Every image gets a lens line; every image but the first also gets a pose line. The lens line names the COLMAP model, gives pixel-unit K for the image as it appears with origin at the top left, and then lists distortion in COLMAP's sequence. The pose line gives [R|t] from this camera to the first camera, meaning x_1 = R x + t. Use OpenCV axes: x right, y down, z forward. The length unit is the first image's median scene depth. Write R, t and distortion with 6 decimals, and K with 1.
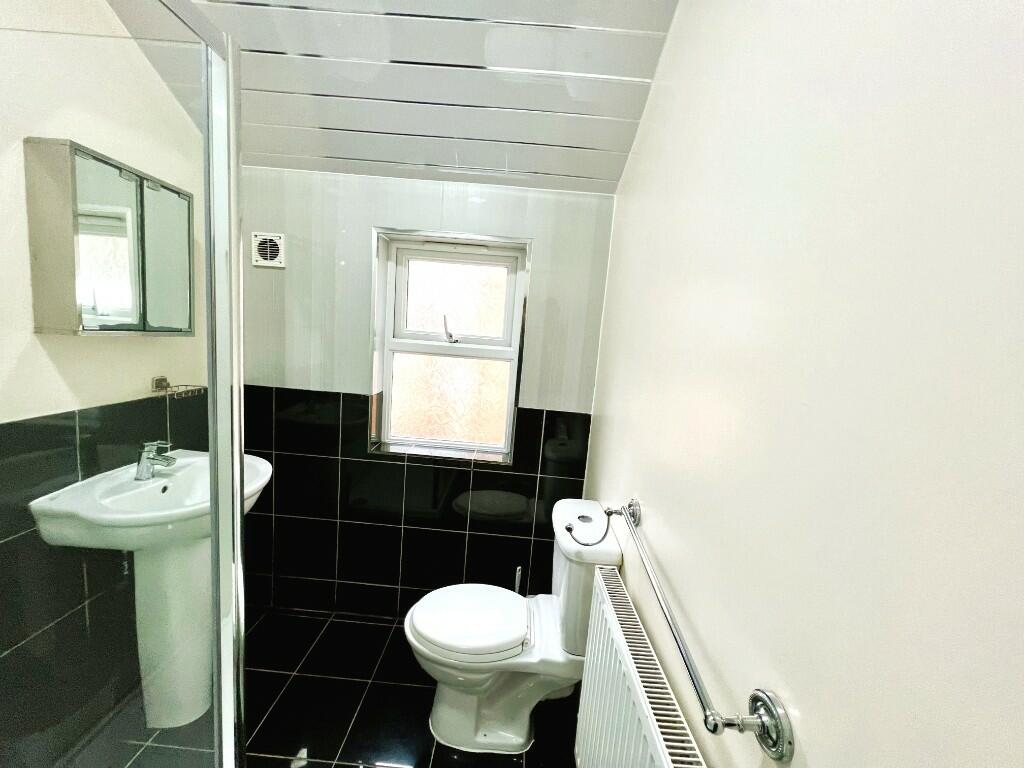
lens RADIAL K [[409.7, 0, 512.0], [0, 409.7, 384.0], [0, 0, 1]] dist [0.000551, 0.000326]
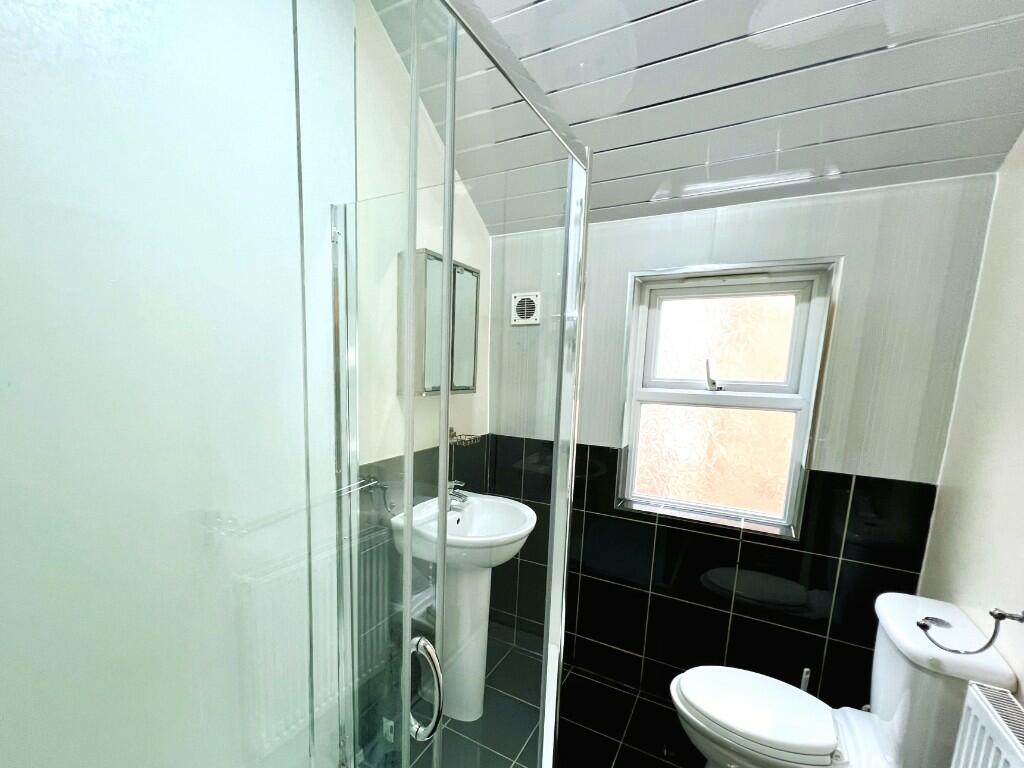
lens RADIAL K [[479.4, 0, 452.6], [0, 479.4, 440.3], [0, 0, 1]] dist [0.000304, 0.000766]
pose [[0.860624, 0.022961, -0.508722, -0.116313], [-0.020274, 0.999736, 0.010824, 0.004088], [0.508837, 0.000998, 0.860863, -0.166035]]
